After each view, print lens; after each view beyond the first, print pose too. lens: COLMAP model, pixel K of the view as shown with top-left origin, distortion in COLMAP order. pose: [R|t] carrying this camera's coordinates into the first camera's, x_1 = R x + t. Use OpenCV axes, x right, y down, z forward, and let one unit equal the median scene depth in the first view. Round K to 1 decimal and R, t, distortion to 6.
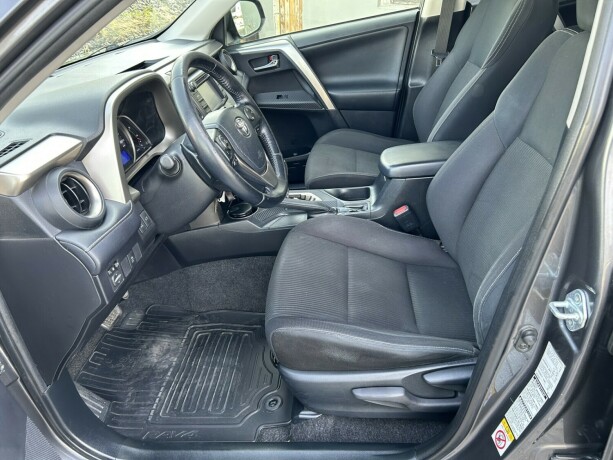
lens RADIAL K [[466.2, 0, 306.5], [0, 466.2, 230.0], [0, 0, 1]] dist [-0.000437, -0.003080]
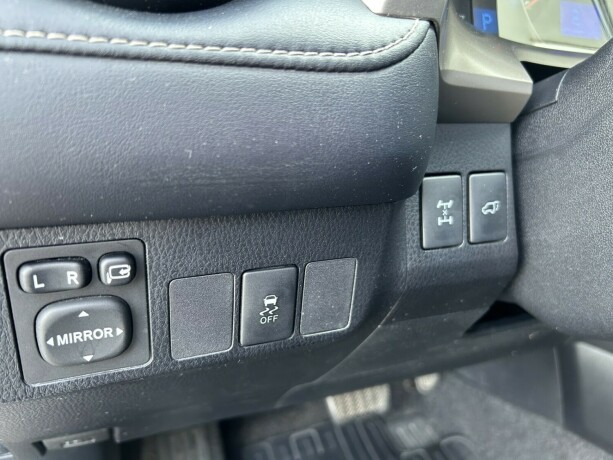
lens RADIAL K [[466.2, 0, 306.5], [0, 466.2, 230.0], [0, 0, 1]] dist [-0.000437, -0.003080]
pose [[0.474140, 0.432910, -0.766668, -0.141502], [-0.529316, 0.835994, 0.144705, -0.000738], [0.703574, 0.337199, 0.625524, 0.547861]]
